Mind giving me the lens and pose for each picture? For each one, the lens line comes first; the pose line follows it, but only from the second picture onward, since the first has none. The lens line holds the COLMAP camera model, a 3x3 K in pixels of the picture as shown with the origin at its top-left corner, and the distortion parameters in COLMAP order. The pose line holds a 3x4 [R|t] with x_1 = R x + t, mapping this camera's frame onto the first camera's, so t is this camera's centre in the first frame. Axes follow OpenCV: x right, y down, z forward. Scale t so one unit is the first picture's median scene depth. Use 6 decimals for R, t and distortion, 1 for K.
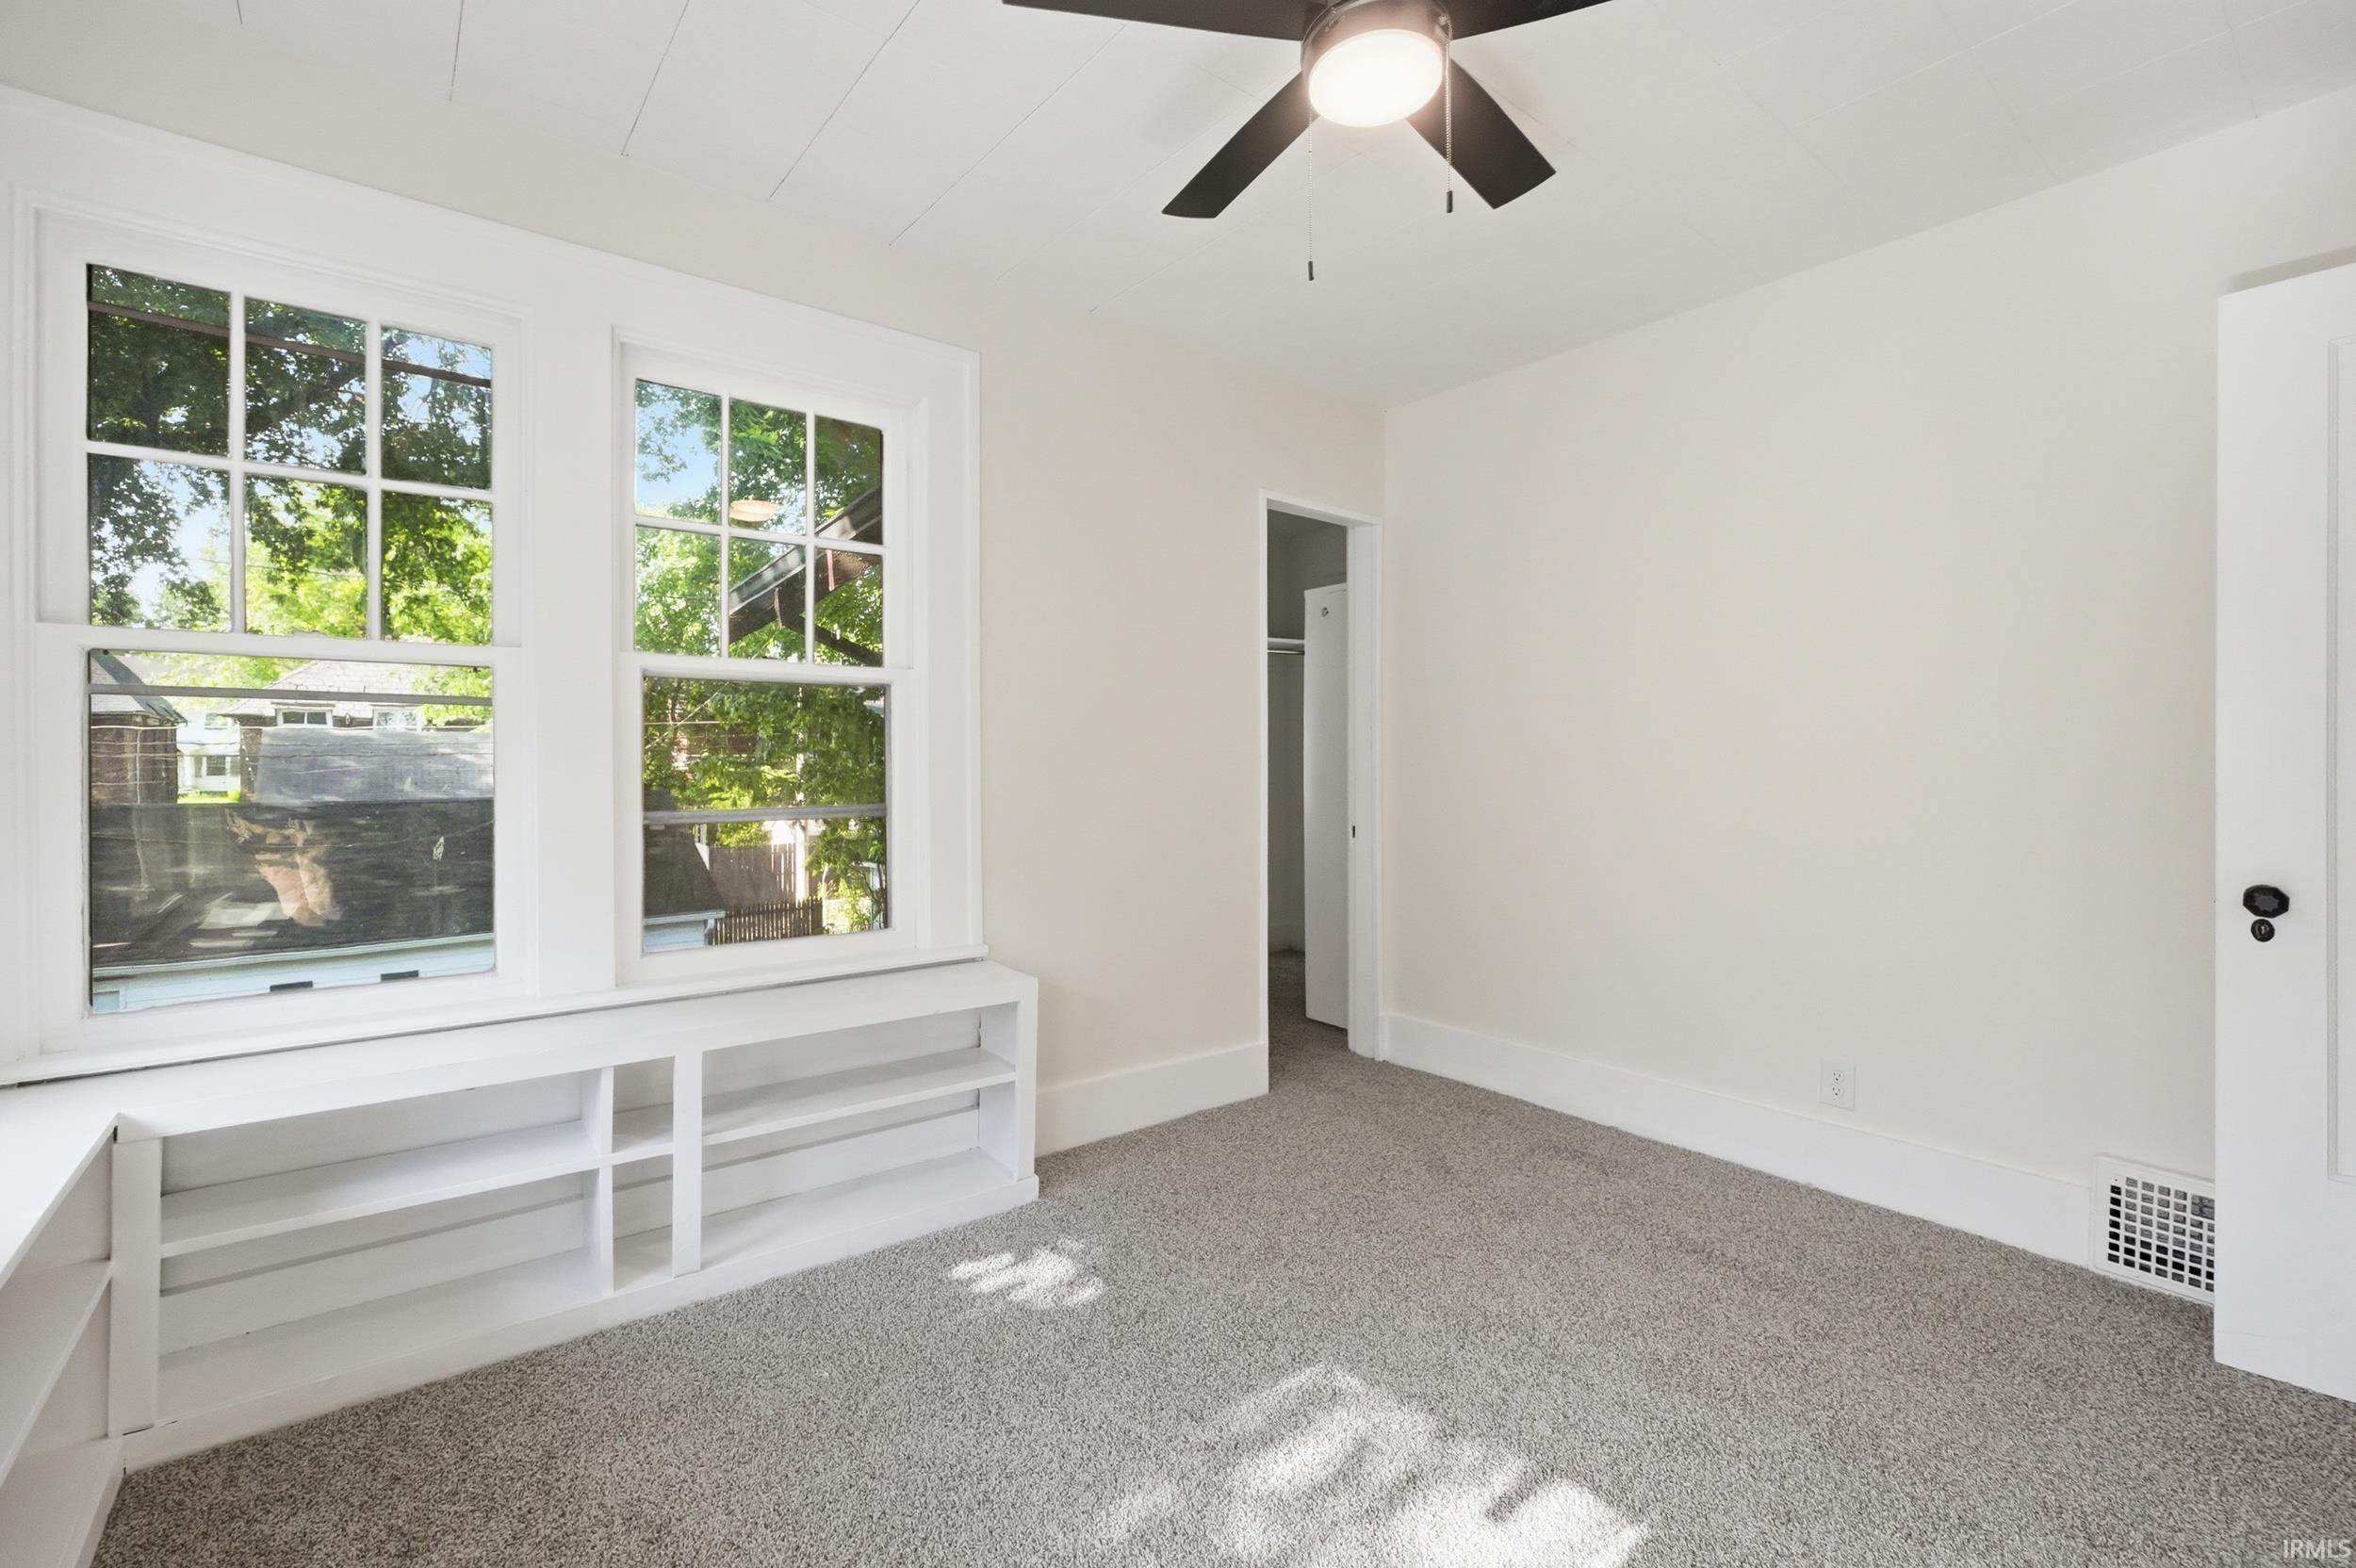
lens RADIAL K [[1009.4, 0, 1171.1], [0, 1009.4, 763.4], [0, 0, 1]] dist [-0.017725, 0.006326]
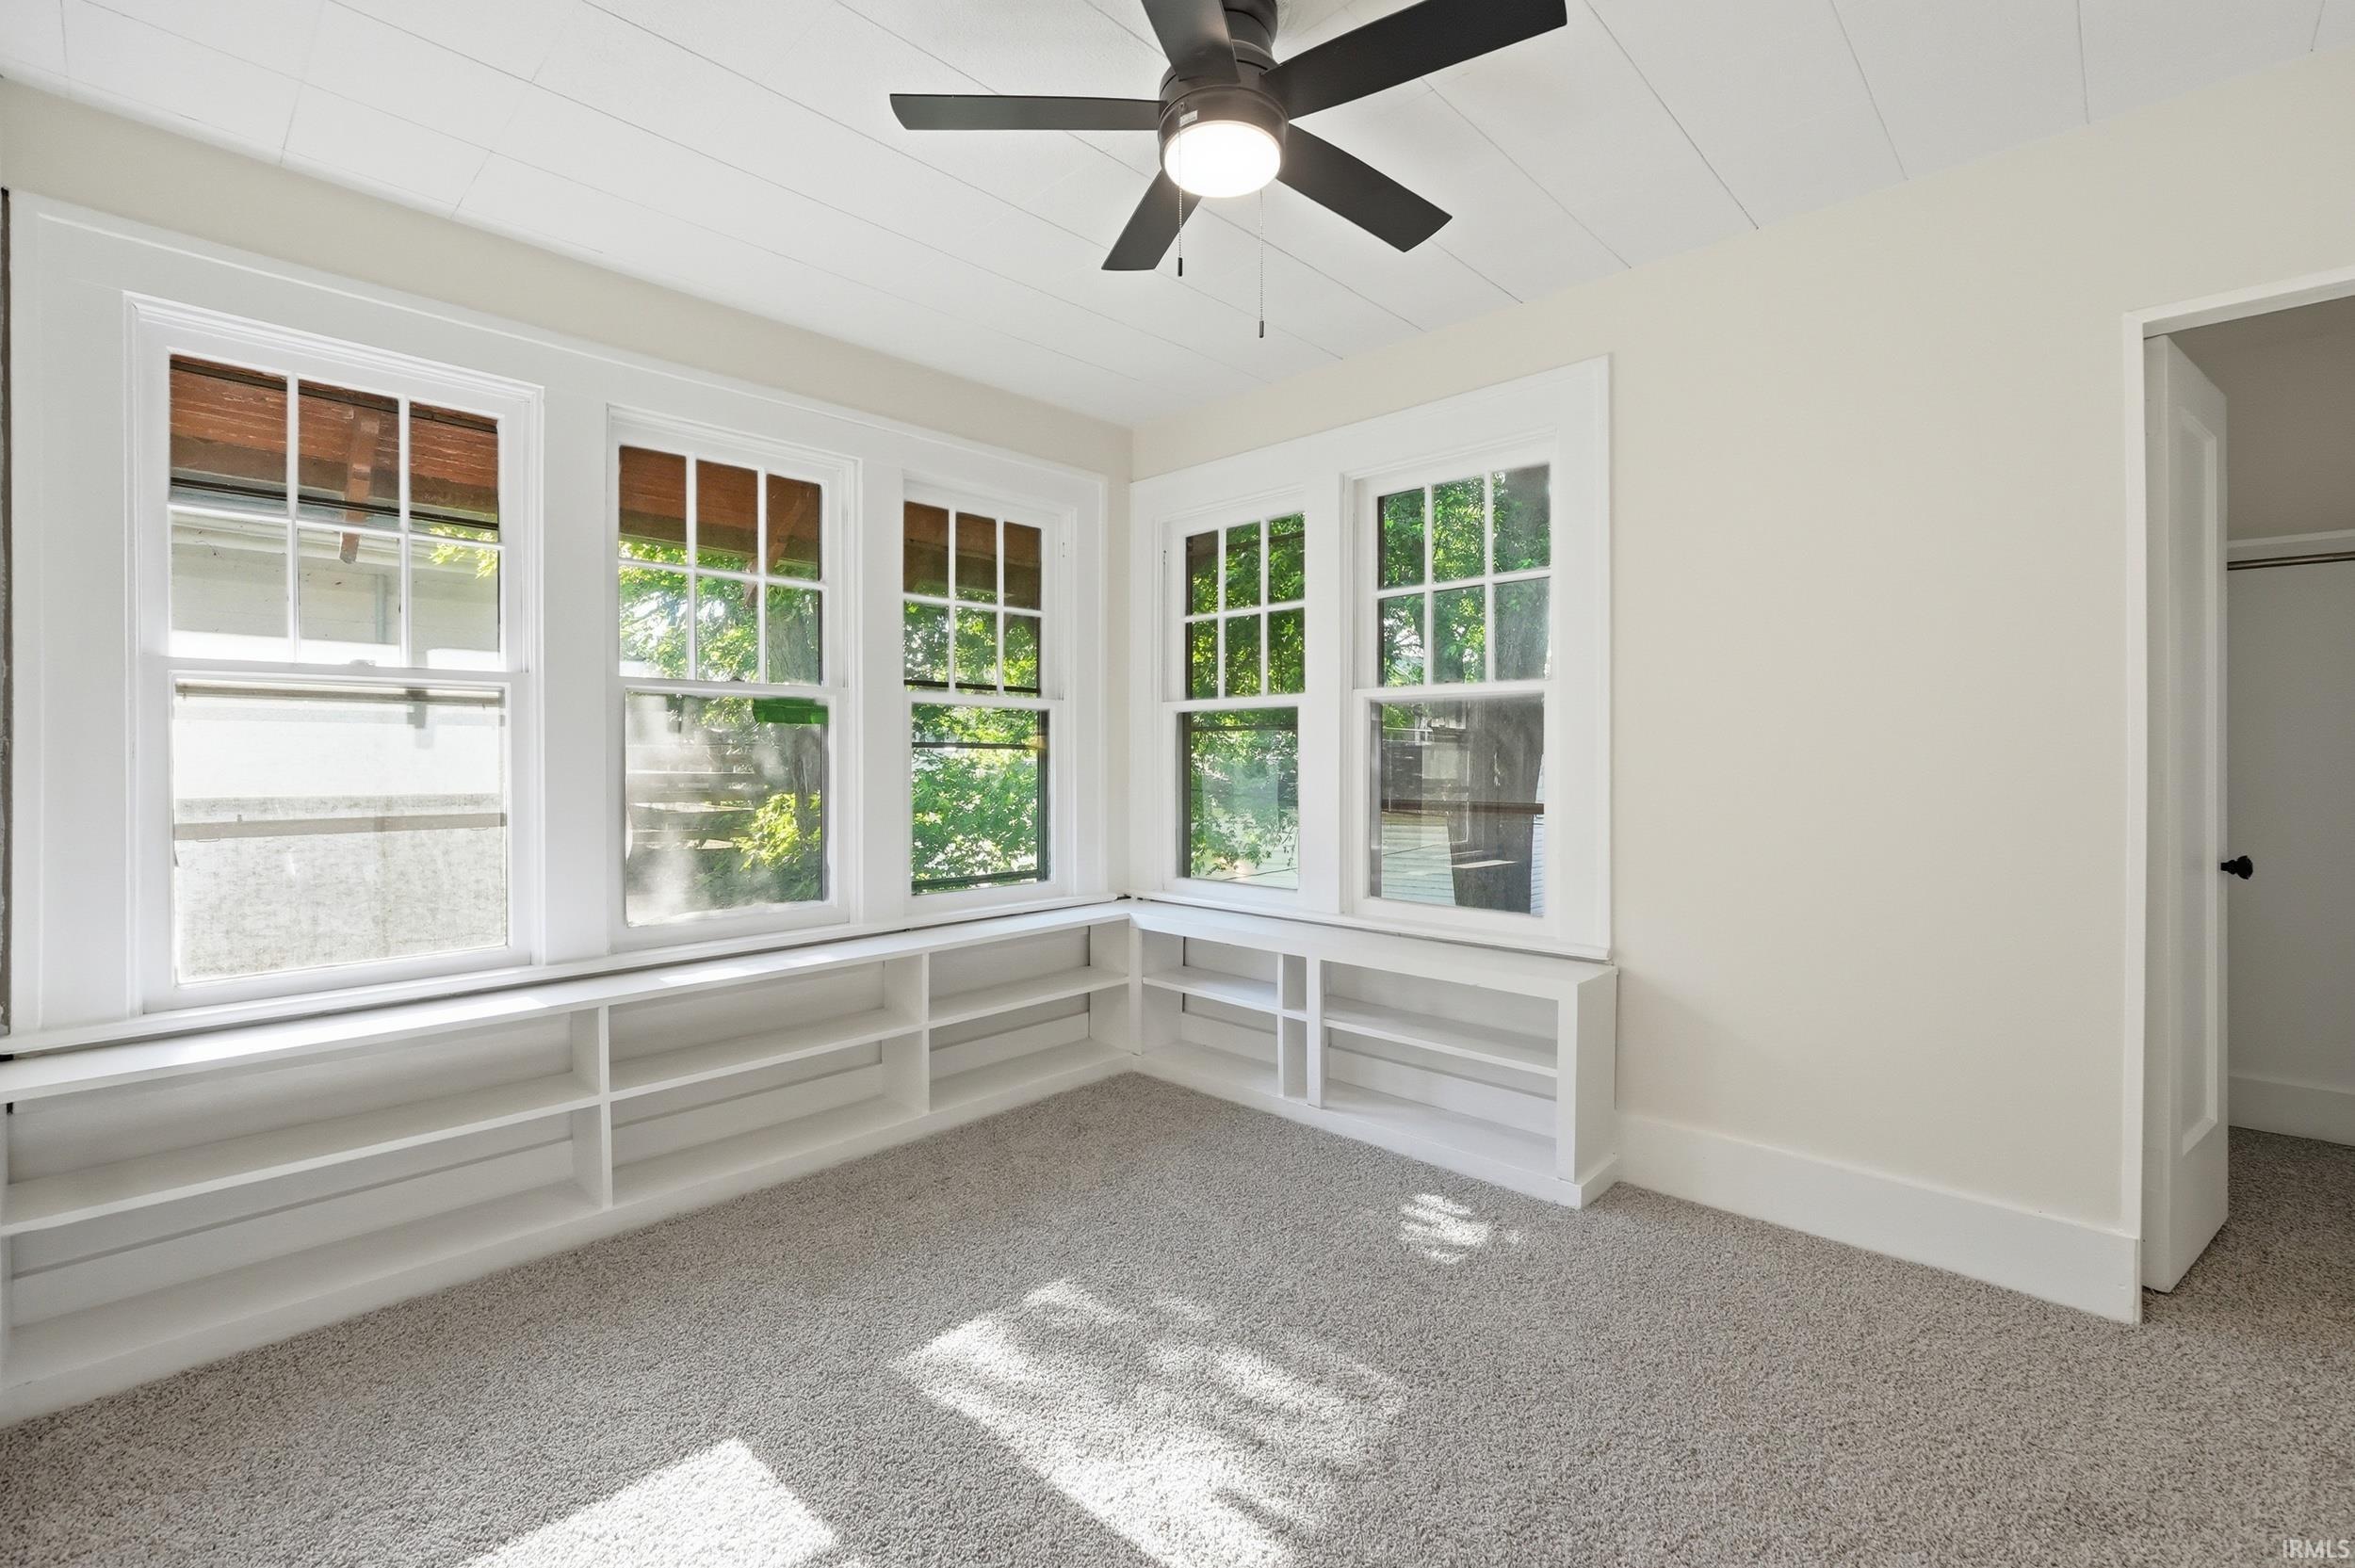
lens RADIAL K [[1008.9, 0, 1170.6], [0, 1008.9, 763.4], [0, 0, 1]] dist [-0.017725, 0.006326]
pose [[0.136127, 0.001146, -0.990691, 1.029993], [0.001195, 0.999998, 0.001321, -0.003911], [0.990691, -0.001364, 0.136126, 0.617731]]
